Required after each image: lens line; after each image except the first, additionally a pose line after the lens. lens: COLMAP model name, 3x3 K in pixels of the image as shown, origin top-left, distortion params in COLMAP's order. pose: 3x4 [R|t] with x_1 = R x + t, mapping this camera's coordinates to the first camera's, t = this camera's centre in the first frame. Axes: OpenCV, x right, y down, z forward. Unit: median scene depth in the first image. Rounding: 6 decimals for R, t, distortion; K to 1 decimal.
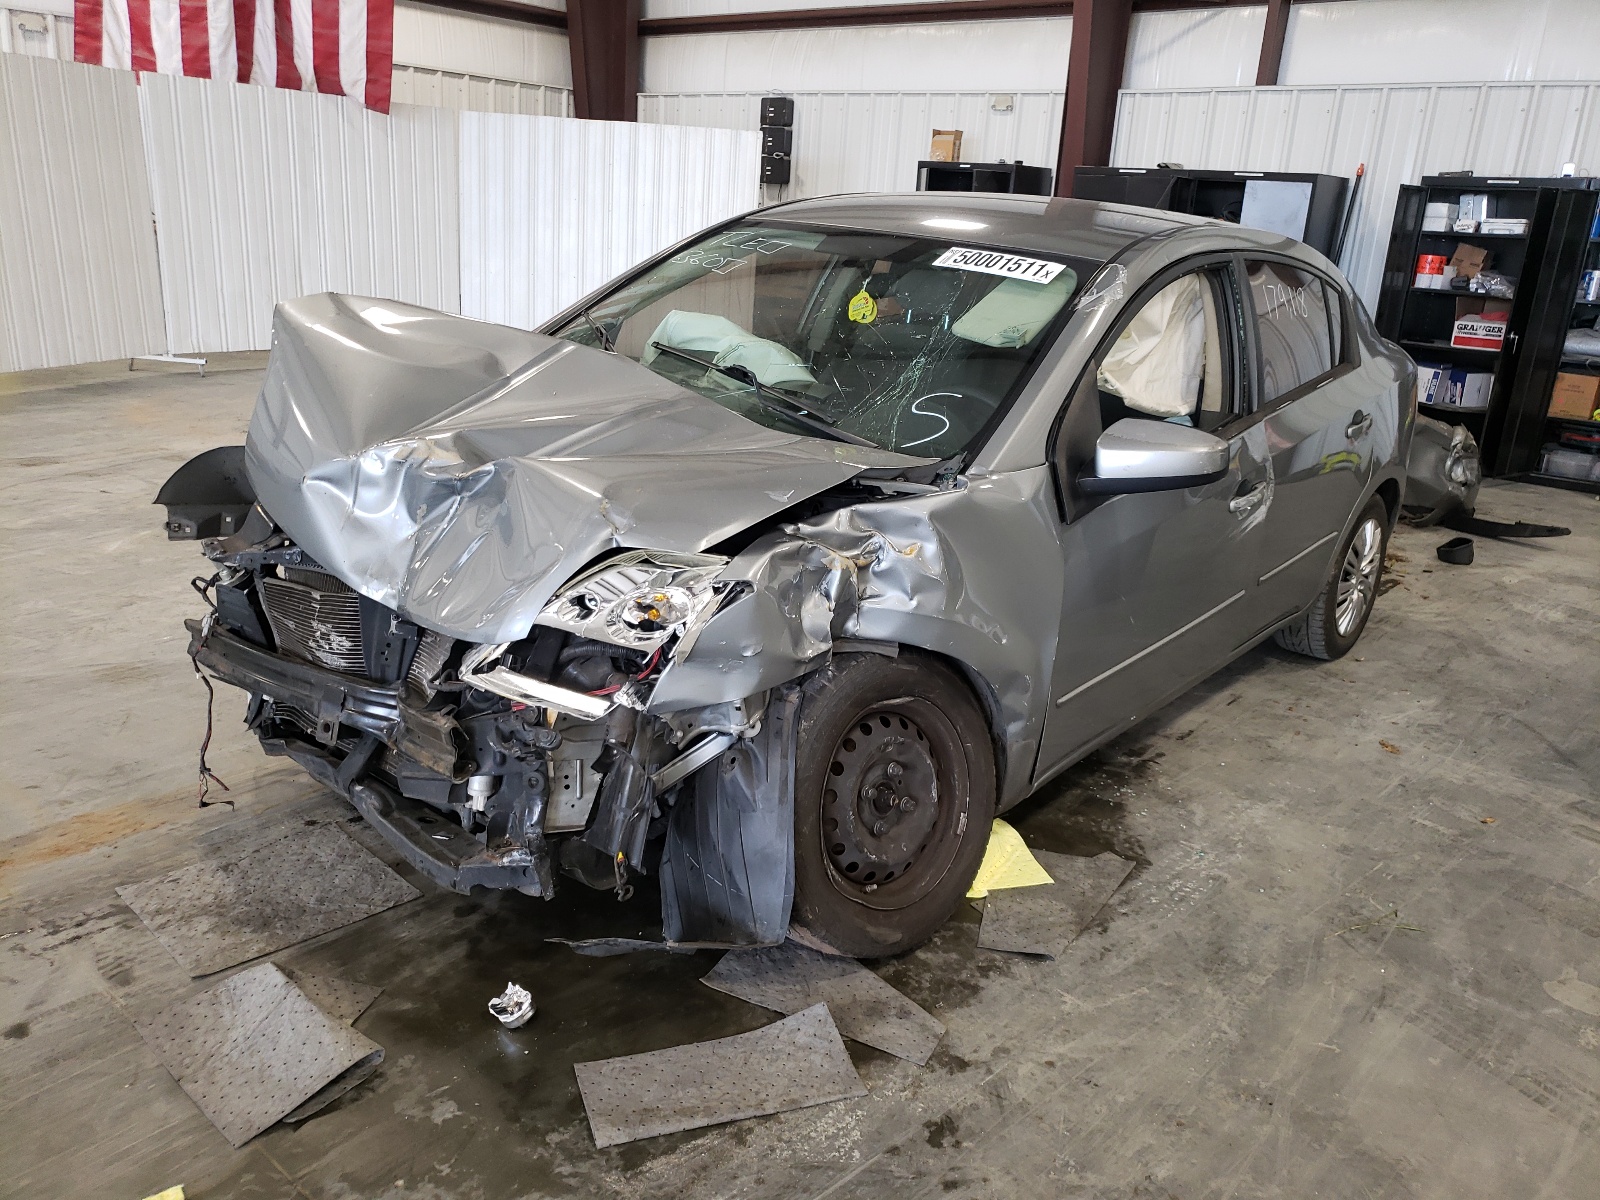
lens RADIAL K [[1186.6, 0, 799.6], [0, 1186.6, 578.0], [0, 0, 1]] dist [0.016407, 0.003689]
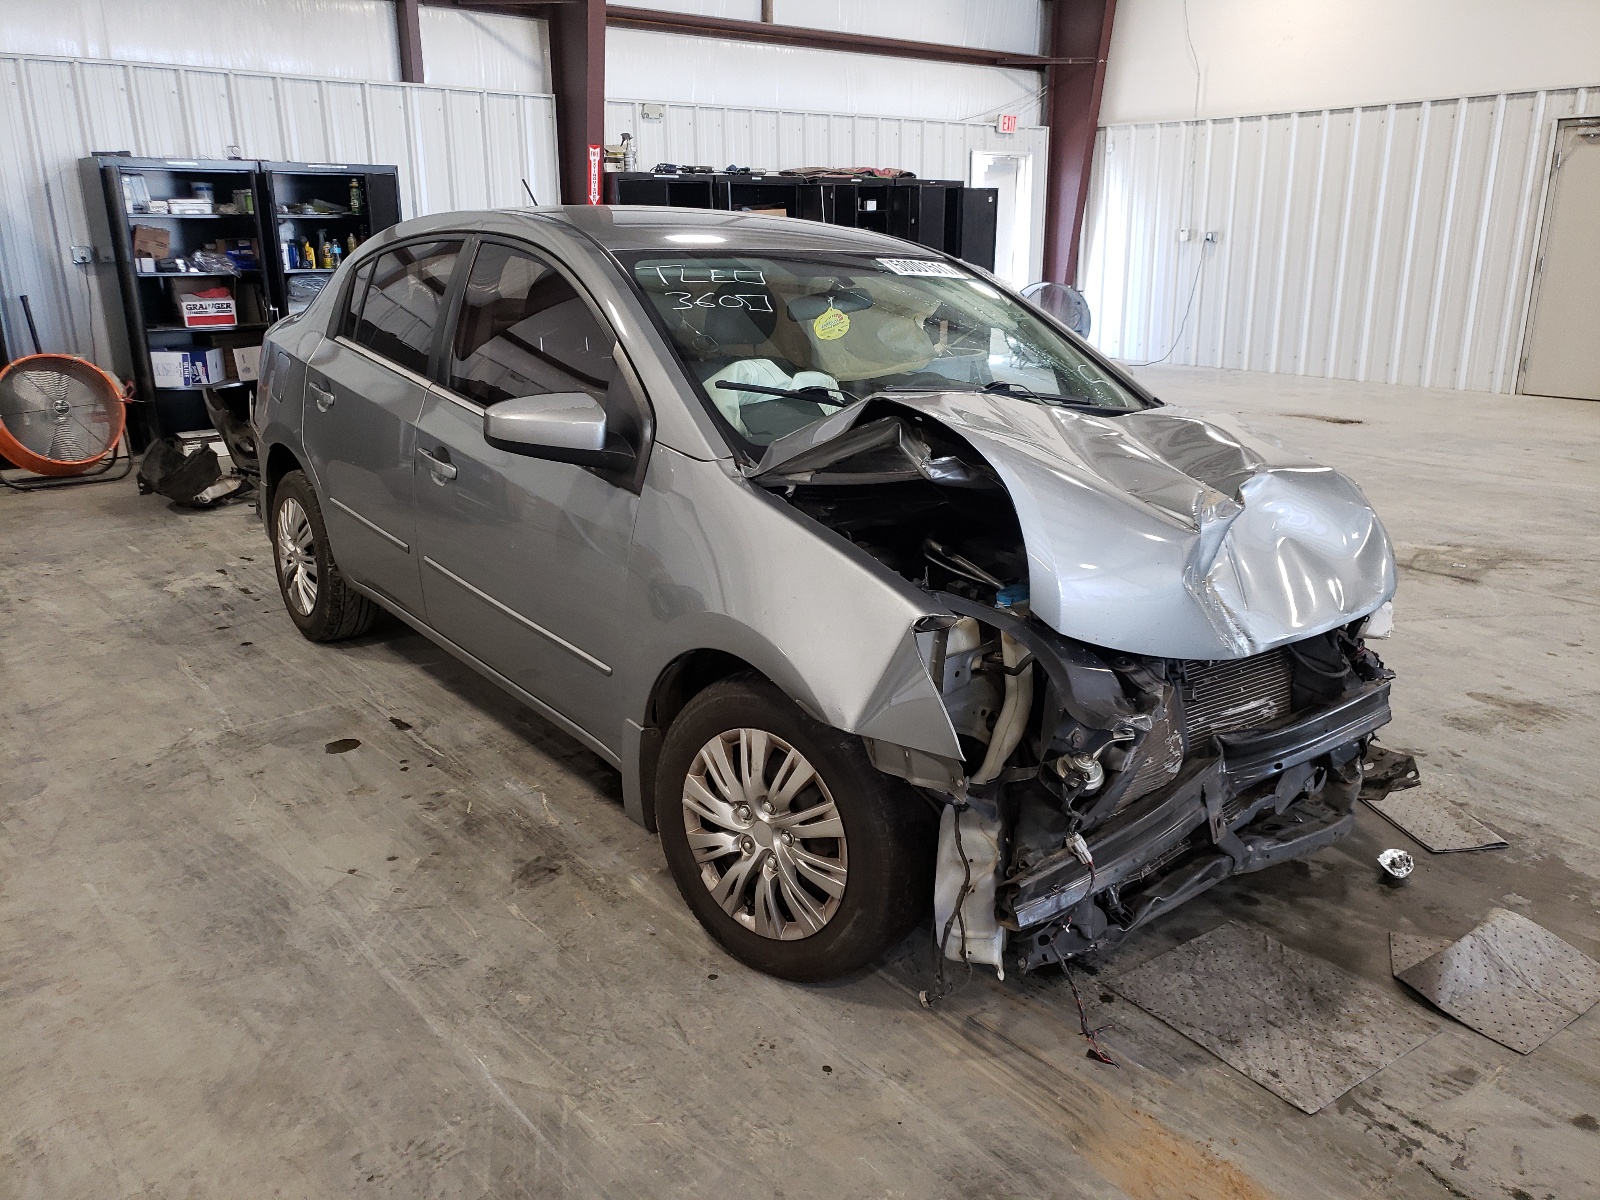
lens RADIAL K [[1190.0, 0, 805.7], [0, 1190.0, 590.3], [0, 0, 1]] dist [0.009365, 0.007924]
pose [[0.224531, -0.342380, 0.912339, -1.094241], [0.305786, 0.913709, 0.267639, -0.338103], [-0.925246, 0.218887, 0.309851, 0.846610]]
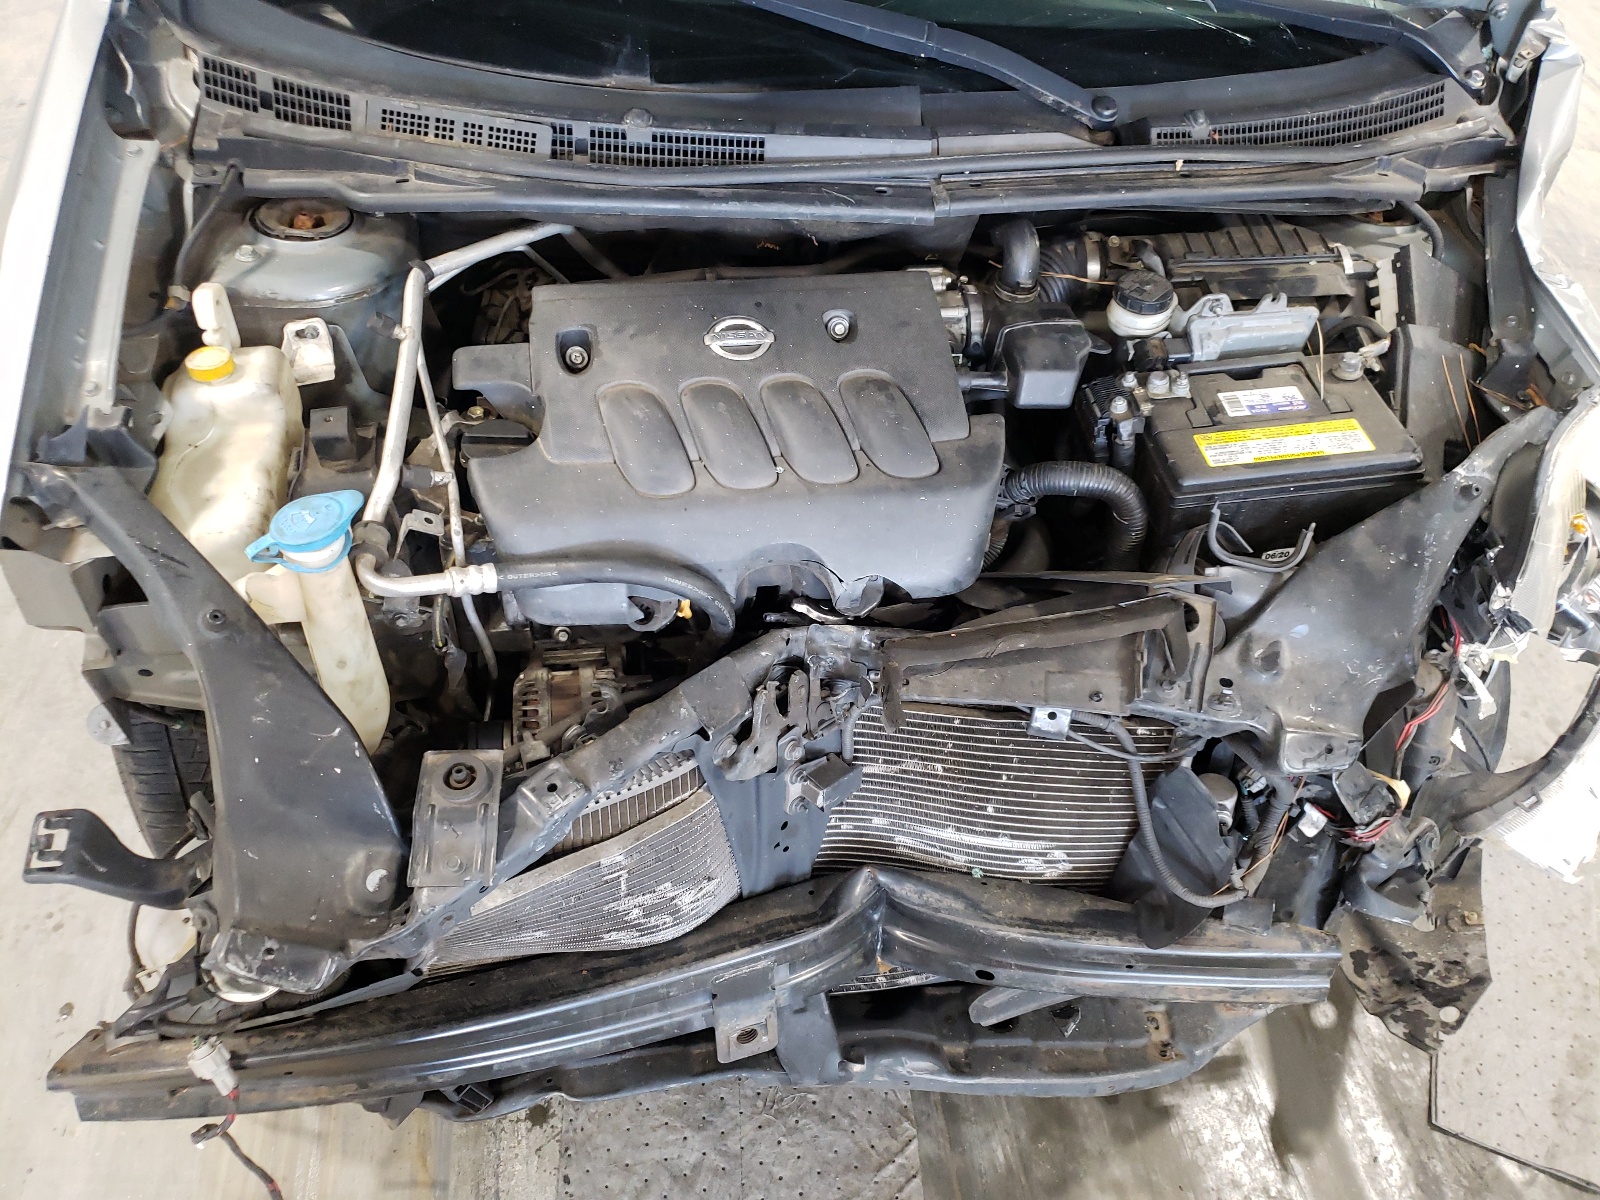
lens RADIAL K [[1188.4, 0, 800.0], [0, 1188.4, 600.0], [0, 0, 1]] dist [0.005318, 0.004850]
pose [[0.683588, -0.526112, 0.505879, -0.457922], [0.193456, 0.798927, 0.569465, -0.232848], [-0.703763, -0.291414, 0.647916, 0.645638]]
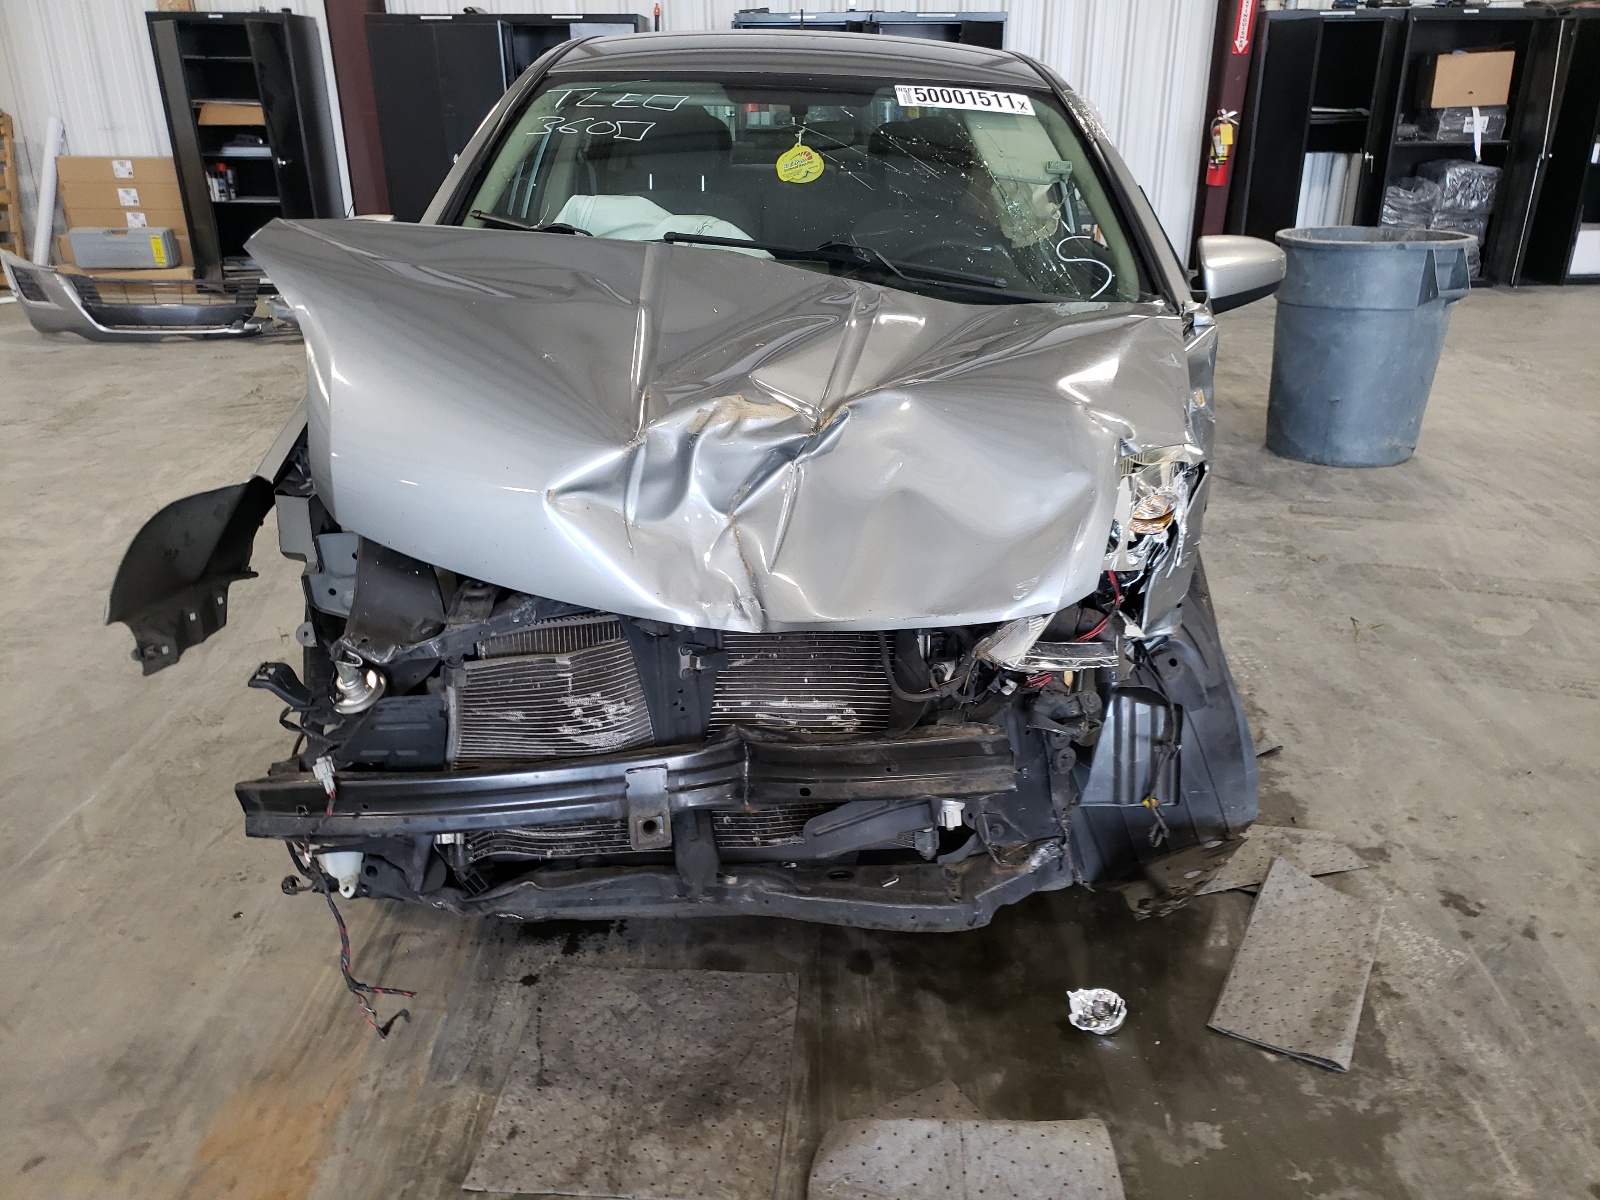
lens RADIAL K [[1208.3, 0, 800.0], [0, 1208.3, 600.0], [0, 0, 1]] dist [0.010840, 0.004853]
pose [[0.768758, -0.303184, 0.563109, -0.604546], [0.236544, 0.952844, 0.190090, -0.104746], [-0.594187, -0.012933, 0.804223, 0.320165]]
